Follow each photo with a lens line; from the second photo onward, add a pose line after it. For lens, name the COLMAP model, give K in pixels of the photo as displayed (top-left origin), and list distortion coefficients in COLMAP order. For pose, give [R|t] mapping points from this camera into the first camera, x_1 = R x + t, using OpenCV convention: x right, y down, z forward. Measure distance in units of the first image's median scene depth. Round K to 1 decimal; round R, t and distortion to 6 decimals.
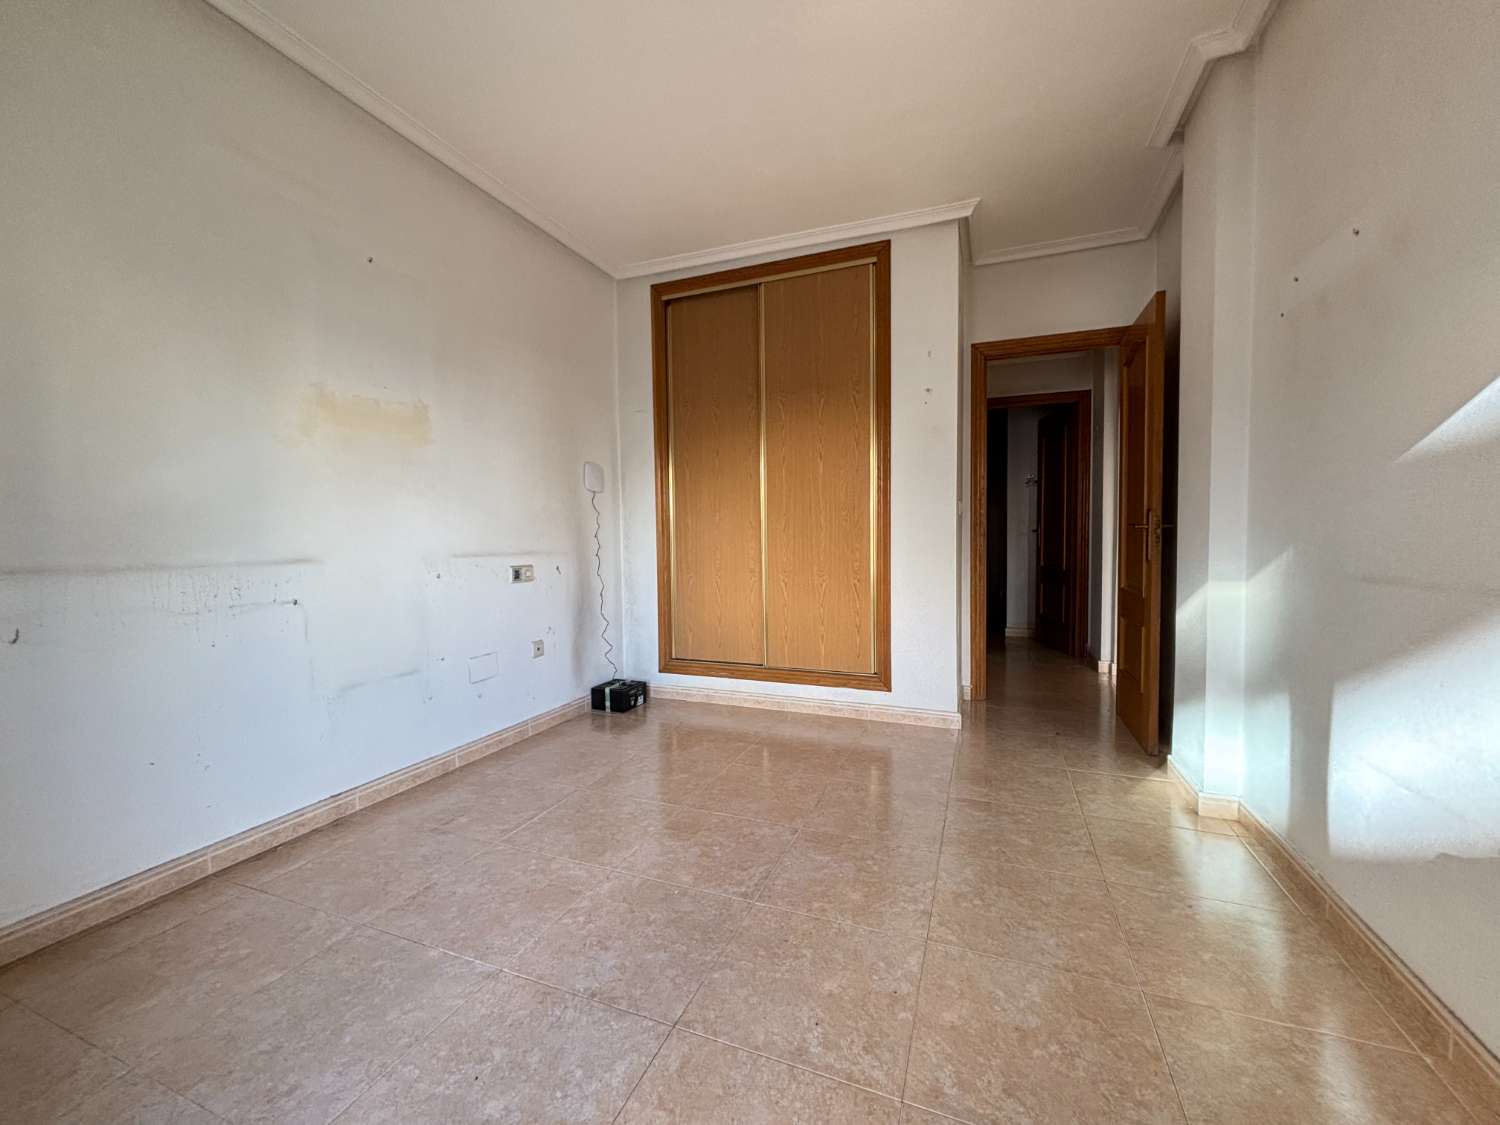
lens RADIAL K [[602.3, 0, 747.6], [0, 602.3, 562.3], [0, 0, 1]] dist [-0.000725, -0.000071]
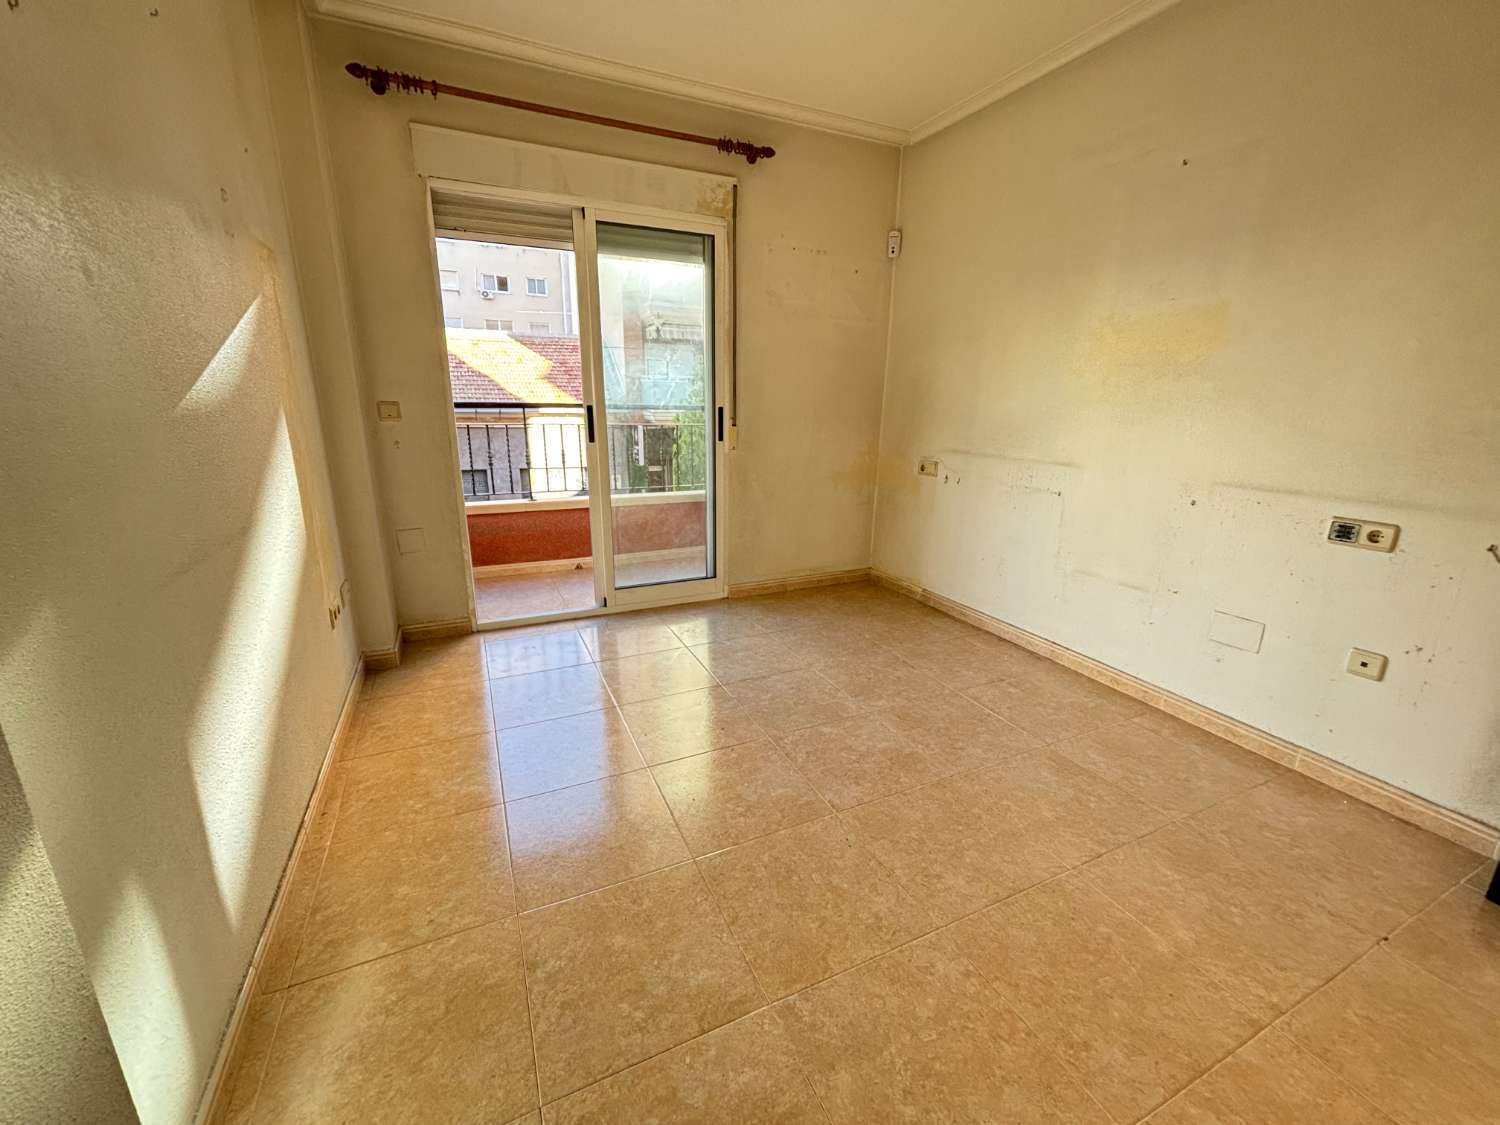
lens RADIAL K [[602.3, 0, 747.6], [0, 602.3, 562.3], [0, 0, 1]] dist [-0.000725, -0.000071]
pose [[-0.684664, 0.194804, -0.702344, 0.699169], [-0.036382, 0.953286, 0.299872, -0.163181], [0.727950, 0.230864, -0.645593, 1.339840]]
